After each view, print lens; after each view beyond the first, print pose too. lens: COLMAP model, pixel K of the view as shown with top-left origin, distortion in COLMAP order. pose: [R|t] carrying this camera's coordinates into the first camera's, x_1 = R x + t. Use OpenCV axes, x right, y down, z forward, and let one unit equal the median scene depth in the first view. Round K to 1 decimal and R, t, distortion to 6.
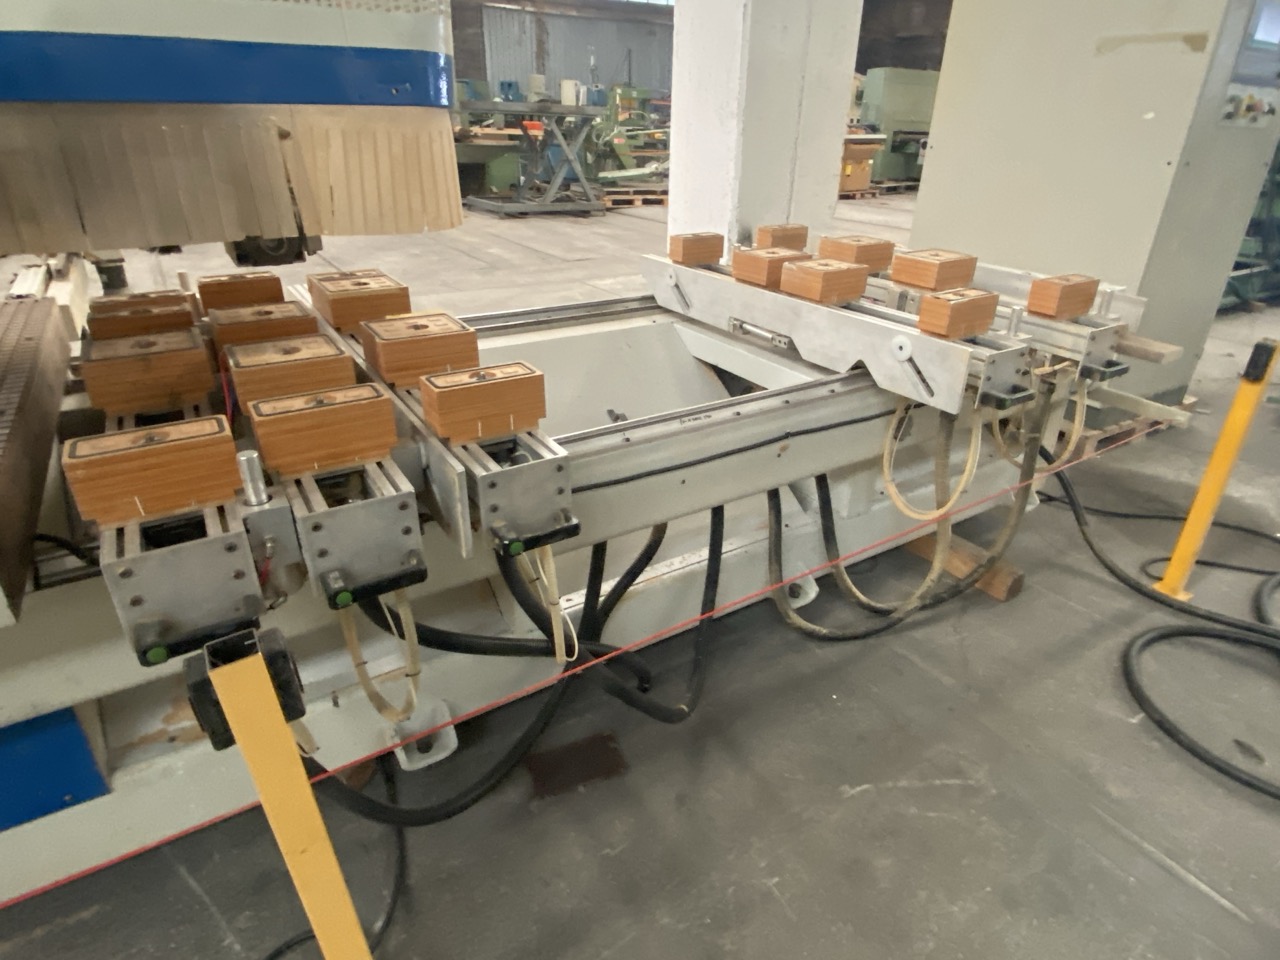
lens RADIAL K [[738.4, 0, 634.4], [0, 738.4, 483.6], [0, 0, 1]] dist [-0.004710, -0.003495]
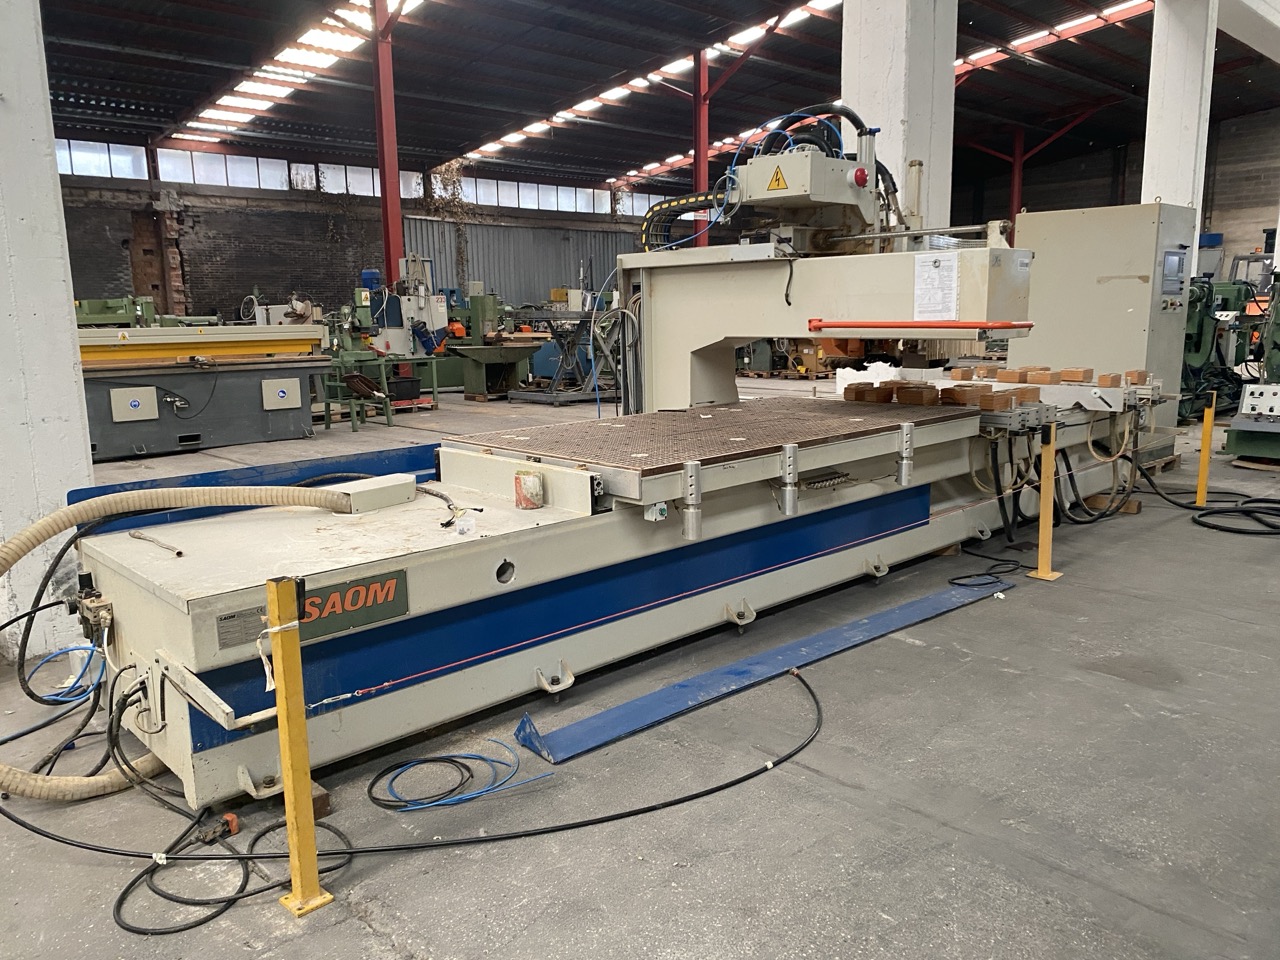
lens RADIAL K [[961.0, 0, 639.6], [0, 961.0, 475.1], [0, 0, 1]] dist [0.078353, -0.132117]
pose [[0.980662, -0.067260, 0.183789, -0.320776], [0.117424, 0.953492, -0.277606, 0.146925], [-0.156570, 0.293819, 0.942951, -0.332790]]
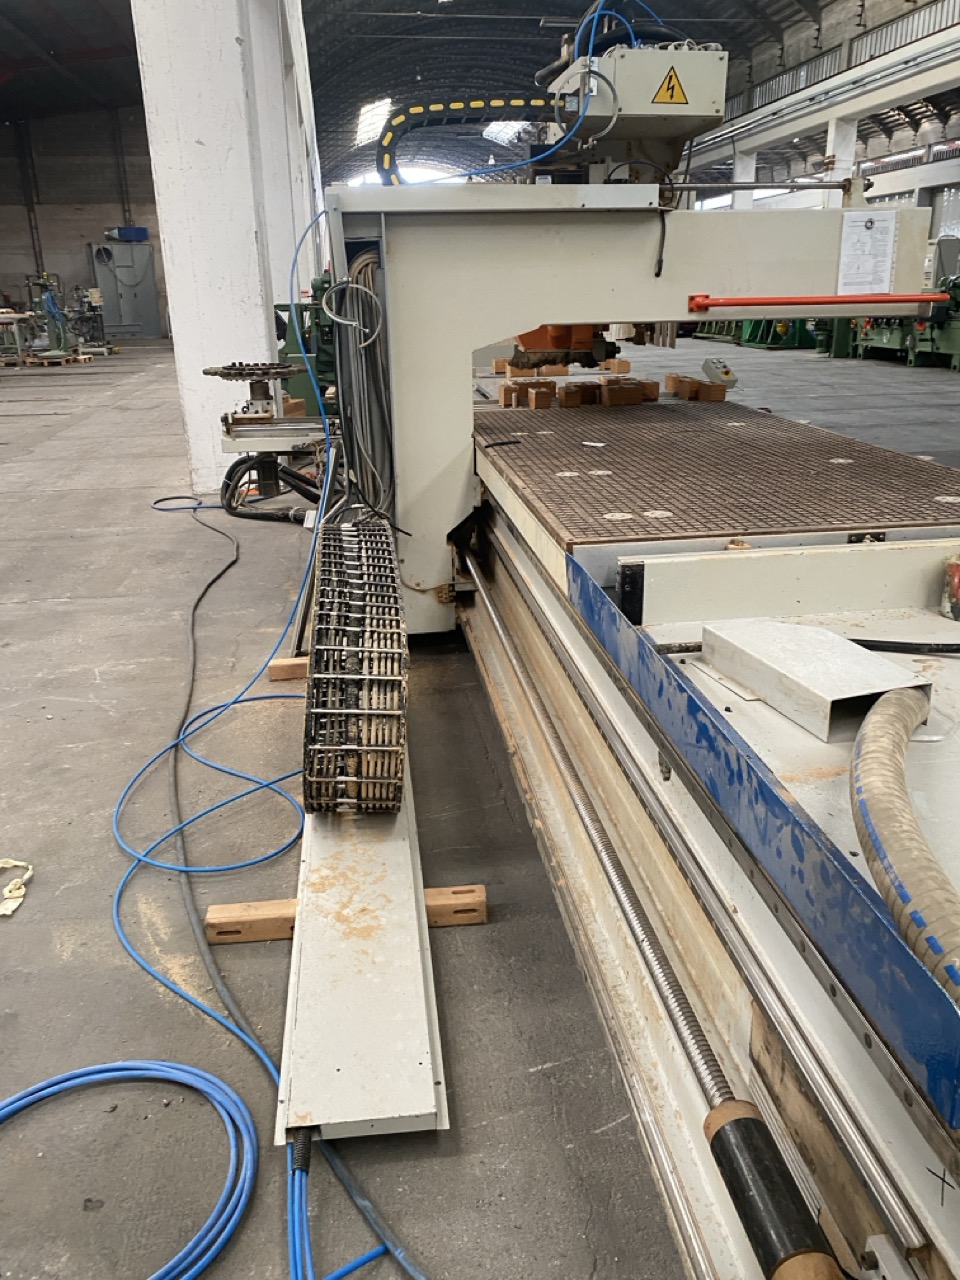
lens RADIAL K [[971.3, 0, 458.0], [0, 971.3, 635.9], [0, 0, 1]] dist [0.001889, 0.003545]
pose [[0.431610, -0.331386, 0.838985, -0.516527], [0.430938, 0.892828, 0.130960, -0.011197], [-0.792468, 0.305027, 0.528160, -0.021470]]
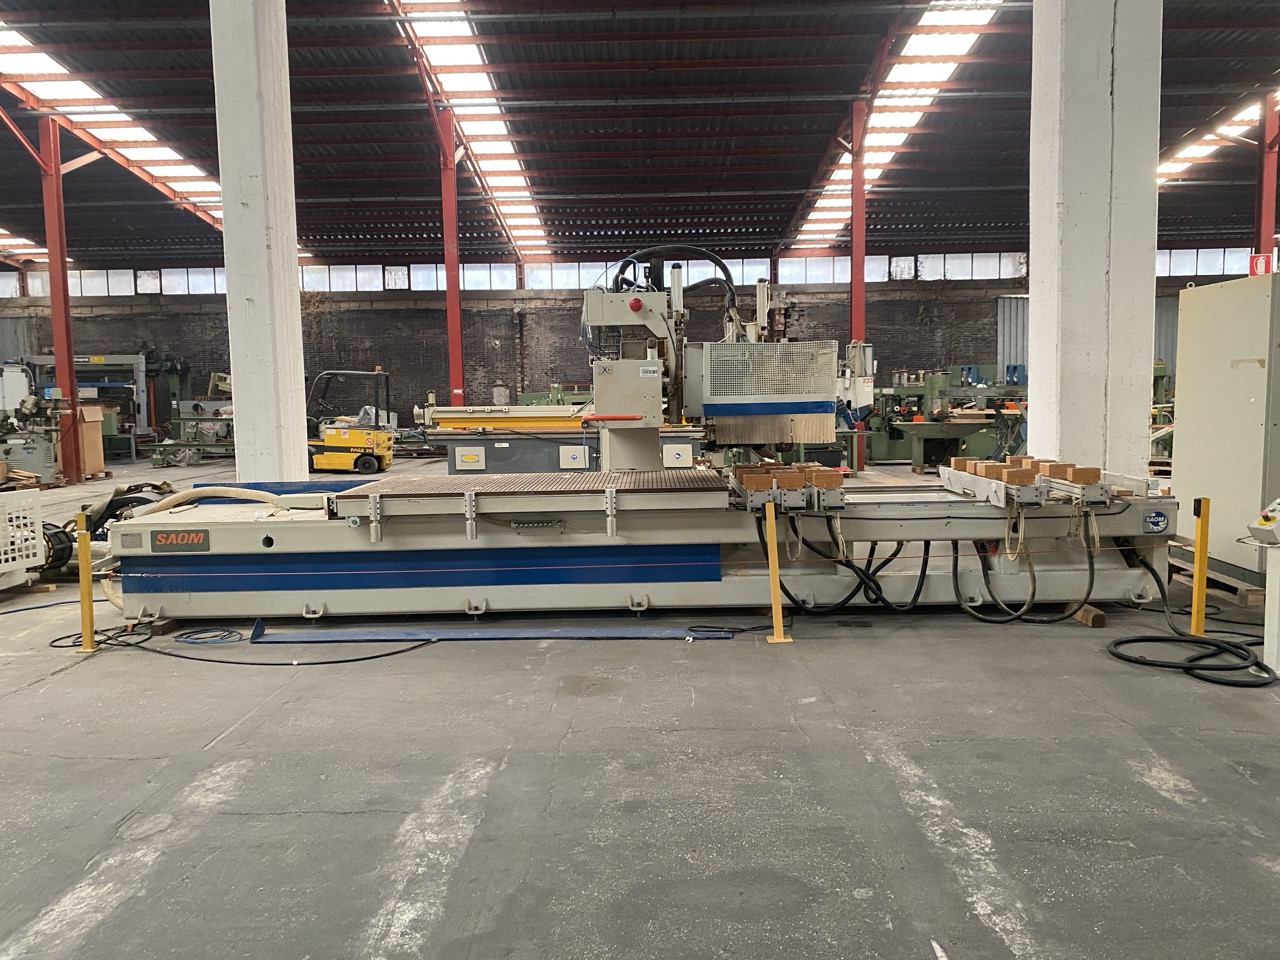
lens RADIAL K [[961.0, 0, 639.6], [0, 961.0, 475.1], [0, 0, 1]] dist [0.078353, -0.132117]
pose [[0.841124, 0.012252, -0.540704, 0.188731], [-0.211722, 0.927415, -0.308342, 0.181022], [0.497679, 0.373833, 0.782665, -0.386151]]
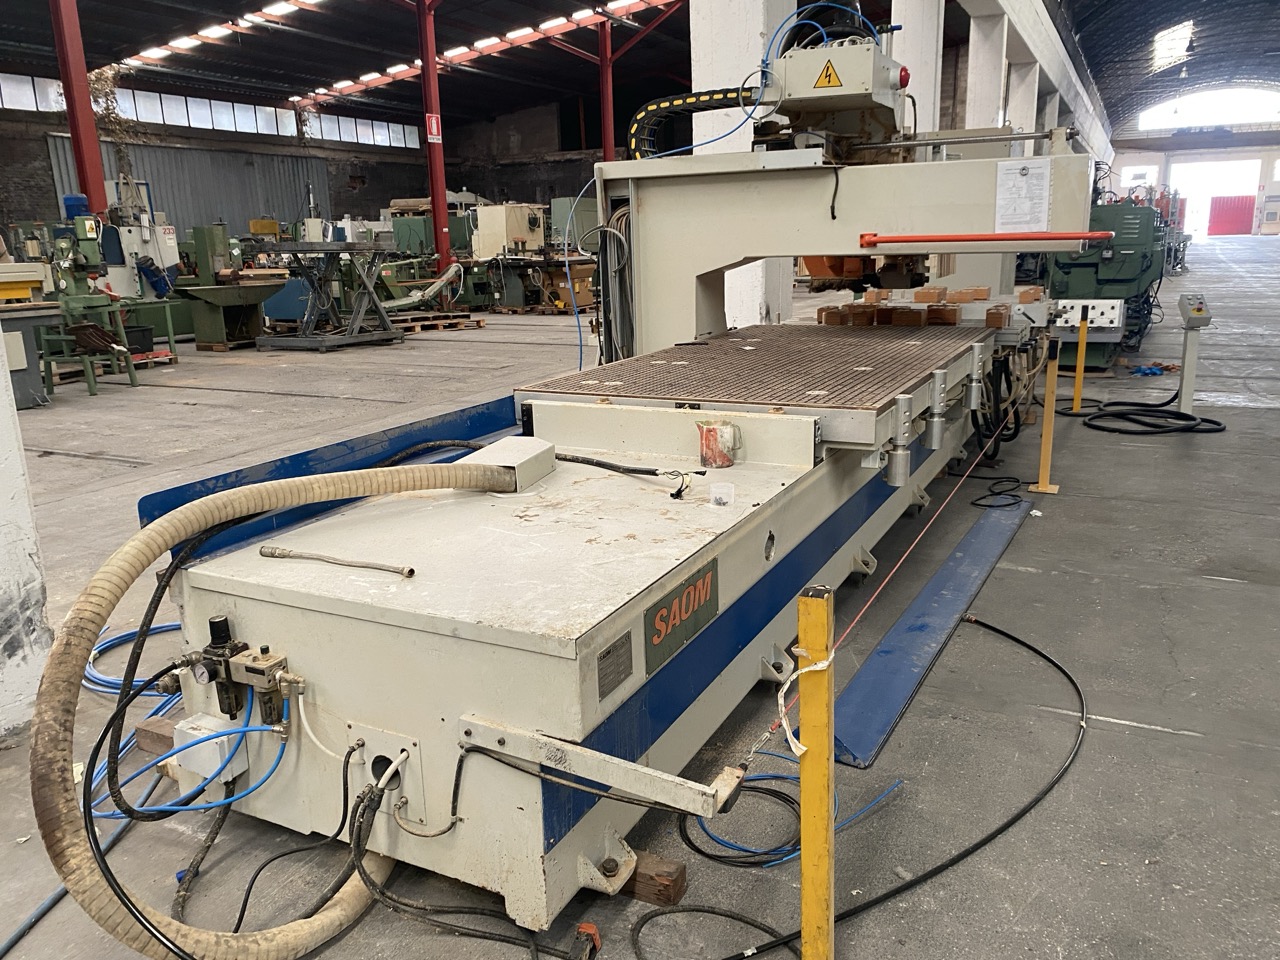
lens RADIAL K [[971.3, 0, 640.0], [0, 971.3, 480.0], [0, 0, 1]] dist [0.001889, 0.003545]
pose [[0.859412, -0.165600, 0.483722, -0.453272], [0.267269, 0.952045, -0.148920, 0.097928], [-0.435864, 0.257268, 0.862459, -0.230738]]
